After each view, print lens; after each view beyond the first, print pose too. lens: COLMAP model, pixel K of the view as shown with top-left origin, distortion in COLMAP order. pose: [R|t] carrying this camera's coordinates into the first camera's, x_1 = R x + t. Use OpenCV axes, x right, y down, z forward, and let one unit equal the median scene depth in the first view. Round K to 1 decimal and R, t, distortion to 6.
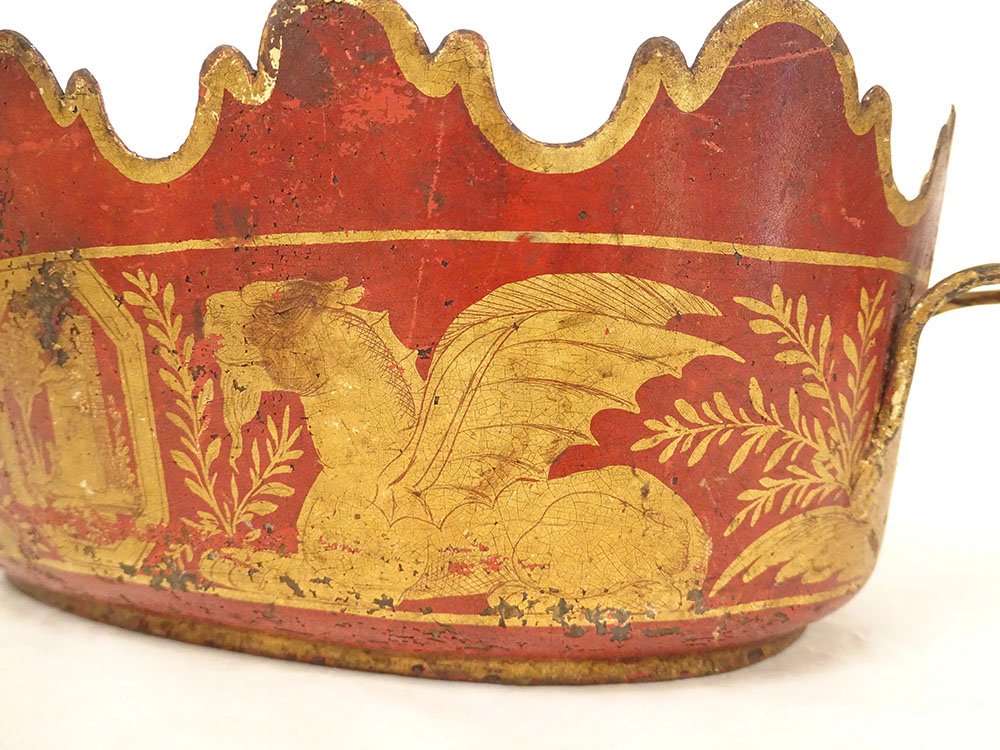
lens RADIAL K [[755.4, 0, 507.1], [0, 755.4, 367.4], [0, 0, 1]] dist [0.026924, -0.027652]
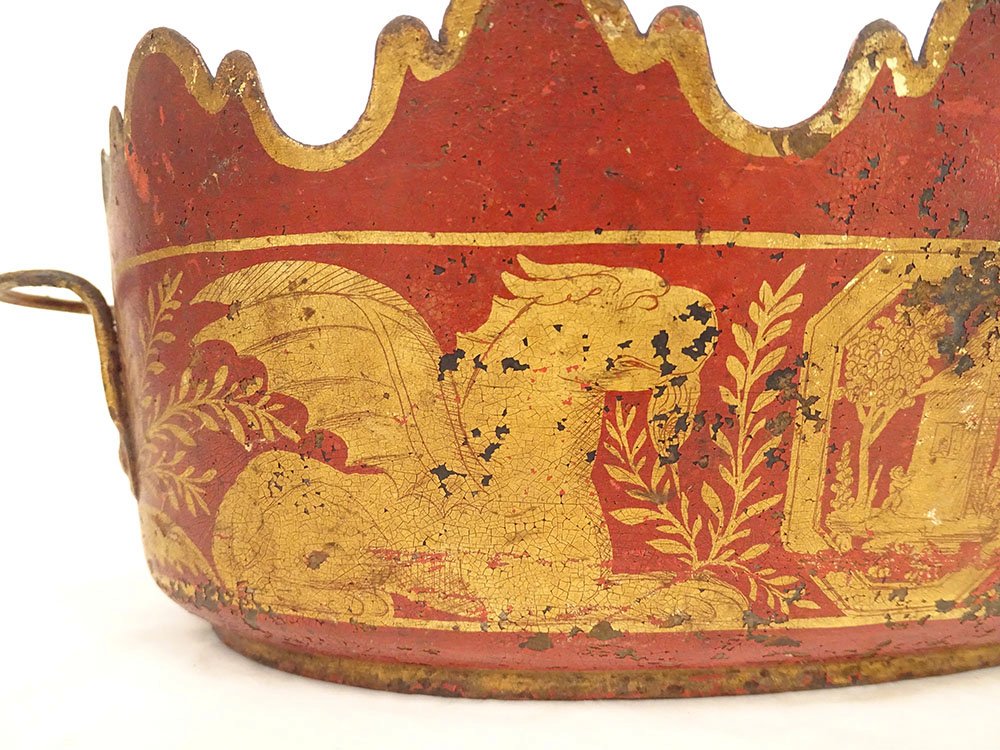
lens RADIAL K [[743.8, 0, 503.4], [0, 743.8, 371.3], [0, 0, 1]] dist [0.016248, -0.006127]
pose [[0.760741, 0.017692, 0.648814, -1.677922], [-0.019282, 0.999803, -0.004654, 0.008864], [-0.648769, -0.008970, 0.760933, 0.775132]]
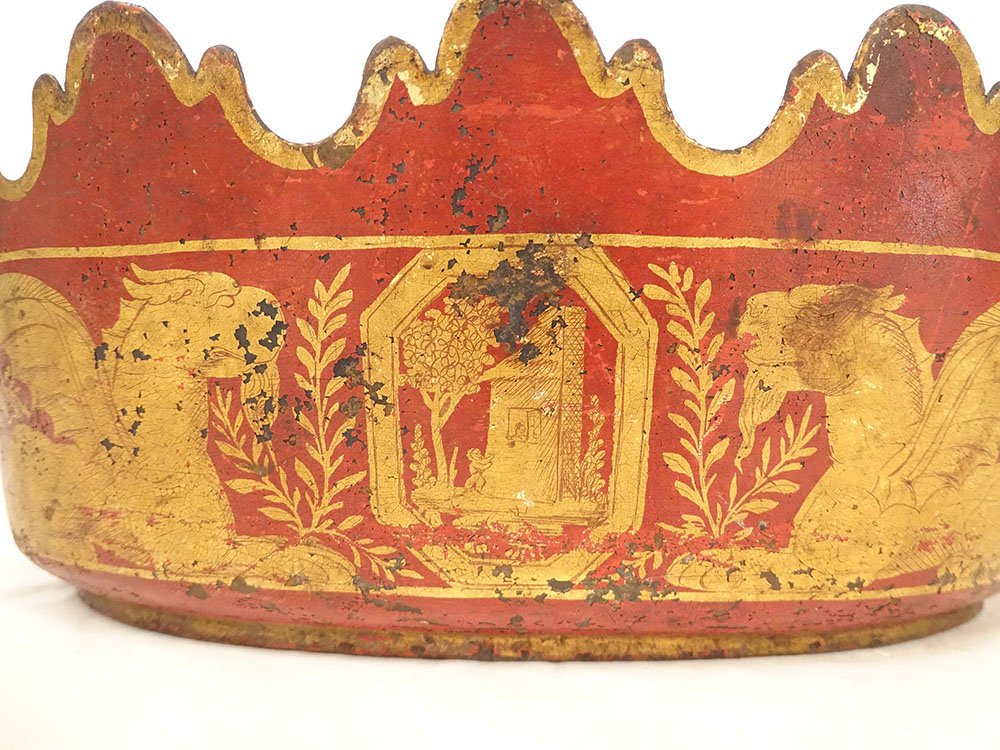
lens RADIAL K [[755.4, 0, 518.7], [0, 755.4, 360.4], [0, 0, 1]] dist [0.026924, -0.027652]
pose [[0.900167, 0.009826, 0.435435, -1.083415], [-0.014683, 0.999862, 0.007792, -0.012046], [-0.435298, -0.013408, 0.900187, 0.239425]]
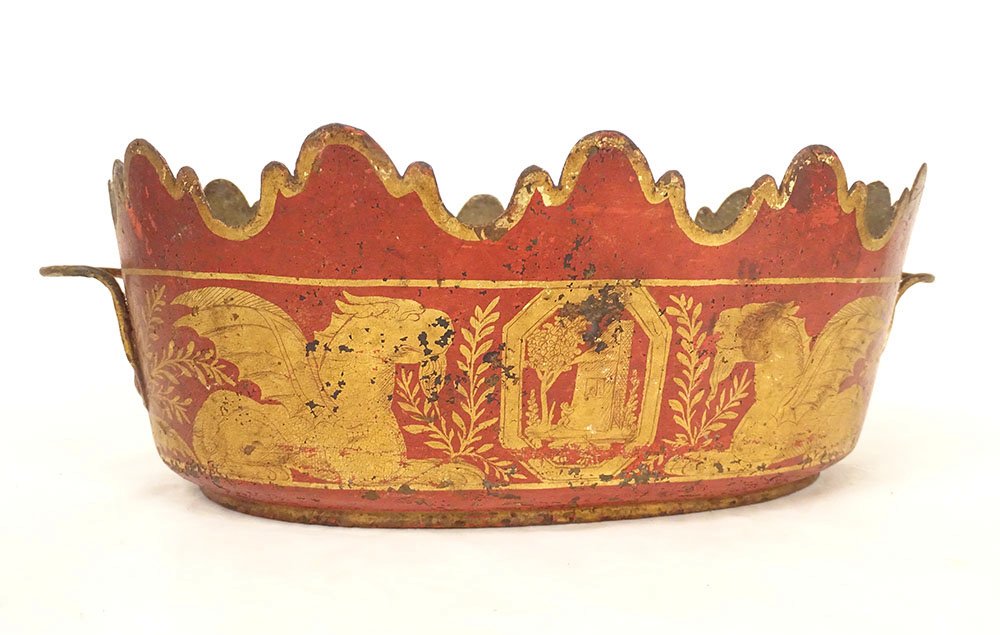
lens RADIAL K [[825.6, 0, 501.4], [0, 825.6, 357.2], [0, 0, 1]] dist [0.021030, 0.009959]
pose [[0.788104, -0.079714, 0.610359, -1.926826], [-0.017202, 0.988340, 0.151291, -0.262424], [-0.615302, -0.129733, 0.777543, -0.168299]]
